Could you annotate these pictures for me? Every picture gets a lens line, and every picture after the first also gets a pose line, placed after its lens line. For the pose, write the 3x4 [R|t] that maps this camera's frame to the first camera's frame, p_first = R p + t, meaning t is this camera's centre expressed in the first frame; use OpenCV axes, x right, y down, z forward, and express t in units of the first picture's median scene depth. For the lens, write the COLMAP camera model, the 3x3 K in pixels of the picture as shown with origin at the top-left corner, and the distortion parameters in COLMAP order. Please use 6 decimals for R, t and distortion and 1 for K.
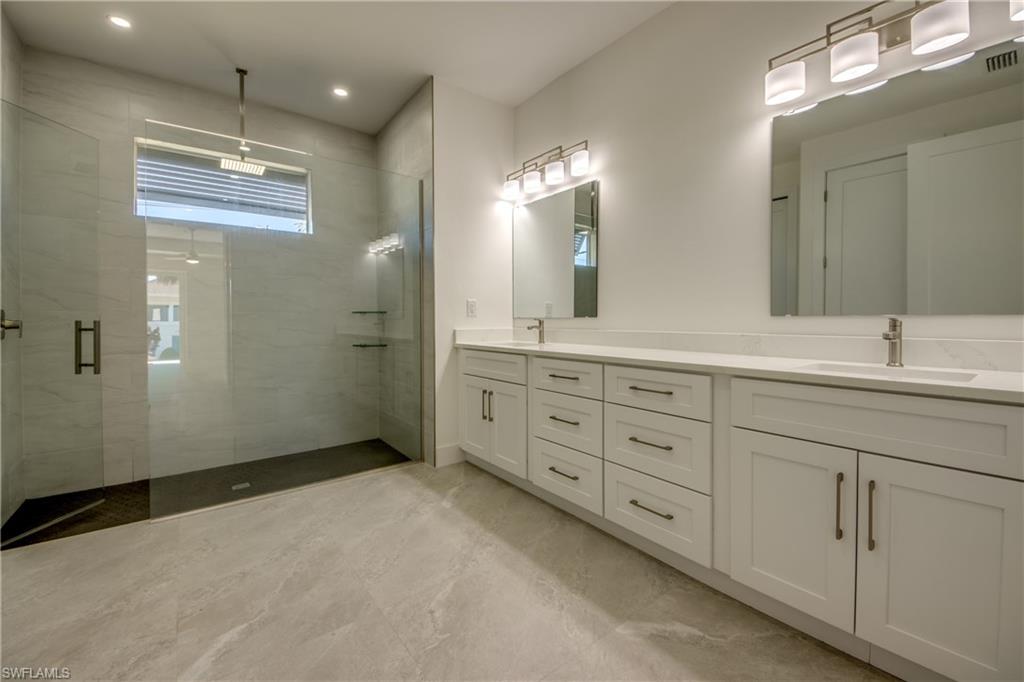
lens RADIAL K [[411.7, 0, 526.7], [0, 411.7, 317.1], [0, 0, 1]] dist [-0.000528, -0.000372]
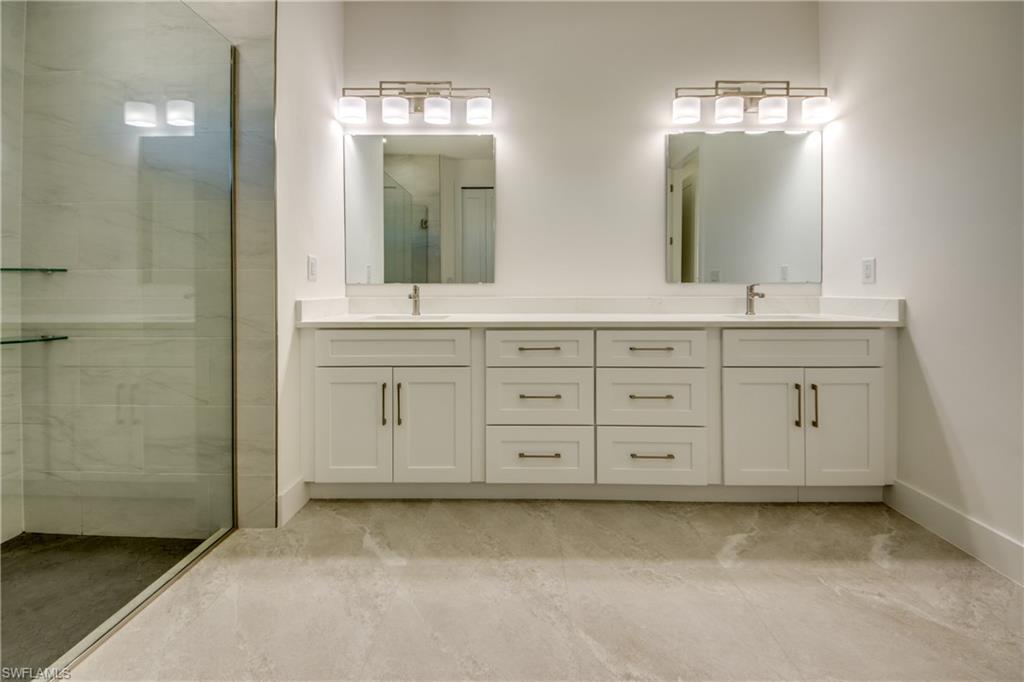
lens RADIAL K [[422.8, 0, 483.5], [0, 422.8, 284.0], [0, 0, 1]] dist [0.012230, -0.000482]
pose [[0.645576, 0.005308, 0.763677, -0.652151], [-0.003217, 0.999986, -0.004231, 0.007814], [-0.763689, 0.000275, 0.645584, 0.461496]]
